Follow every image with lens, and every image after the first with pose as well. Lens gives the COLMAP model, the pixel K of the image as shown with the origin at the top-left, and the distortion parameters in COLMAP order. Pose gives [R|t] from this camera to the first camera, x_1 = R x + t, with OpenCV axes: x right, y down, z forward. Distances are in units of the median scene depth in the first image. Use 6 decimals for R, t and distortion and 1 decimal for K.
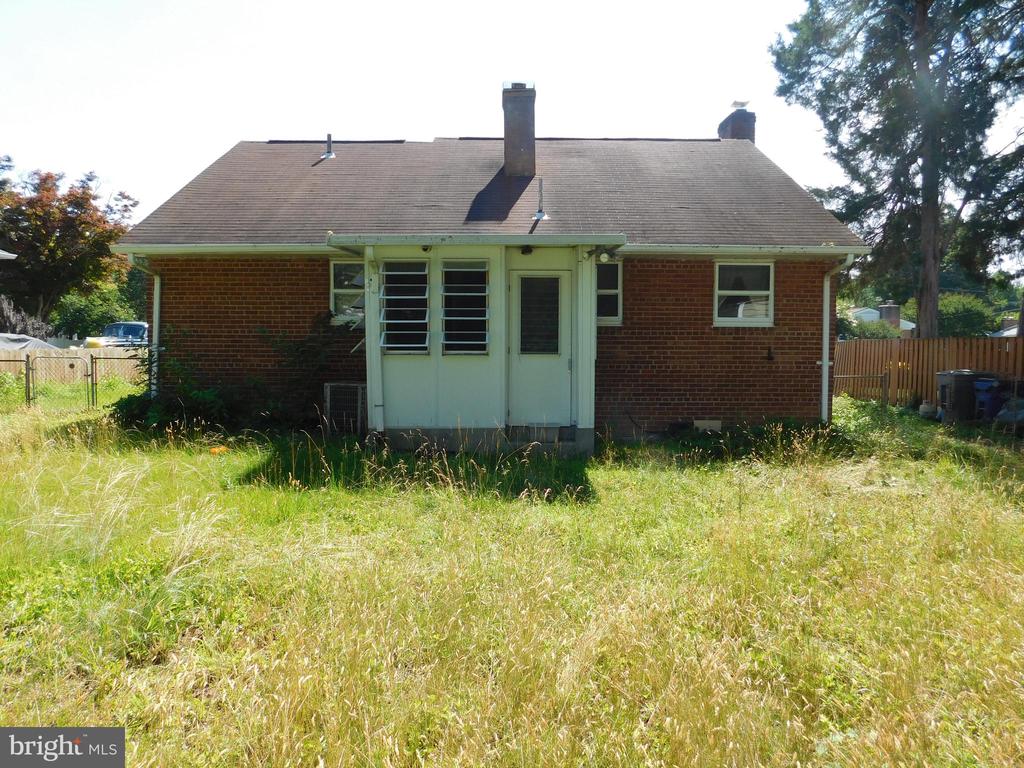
lens RADIAL K [[672.8, 0, 525.2], [0, 672.8, 380.0], [0, 0, 1]] dist [-0.055250, 0.051186]
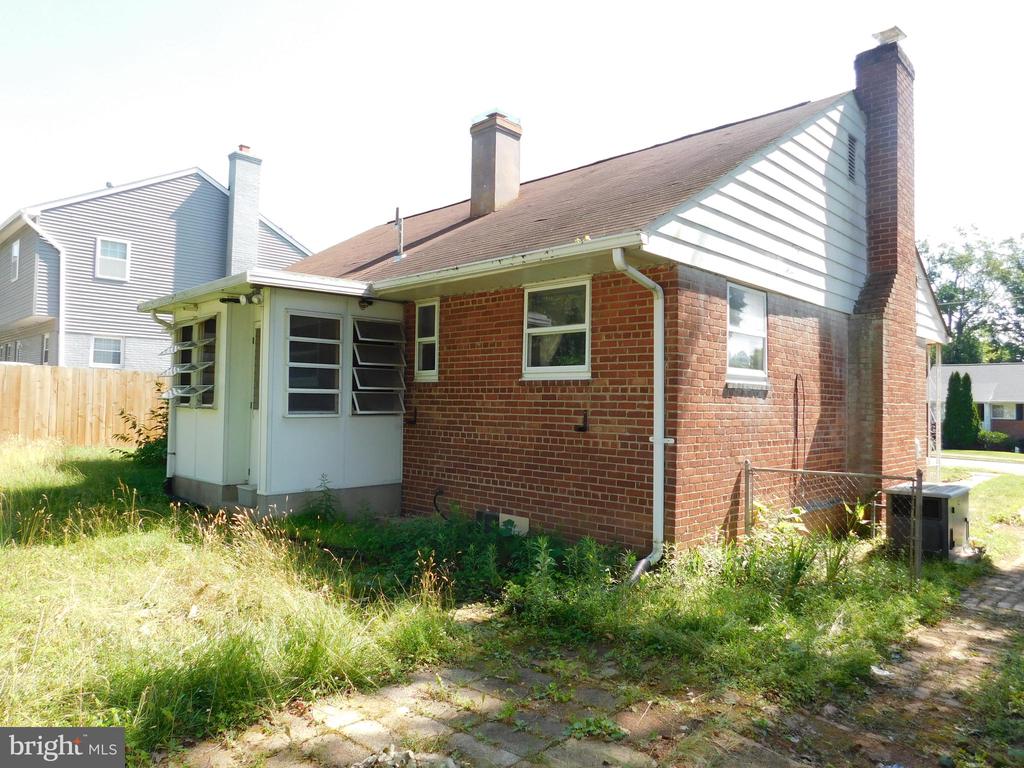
lens RADIAL K [[704.3, 0, 532.5], [0, 704.3, 384.9], [0, 0, 1]] dist [-0.036154, 0.004081]
pose [[0.697149, -0.011899, -0.716828, 0.811407], [-0.065576, 0.994613, -0.080285, -0.016861], [0.713921, 0.102977, 0.692612, 0.499130]]
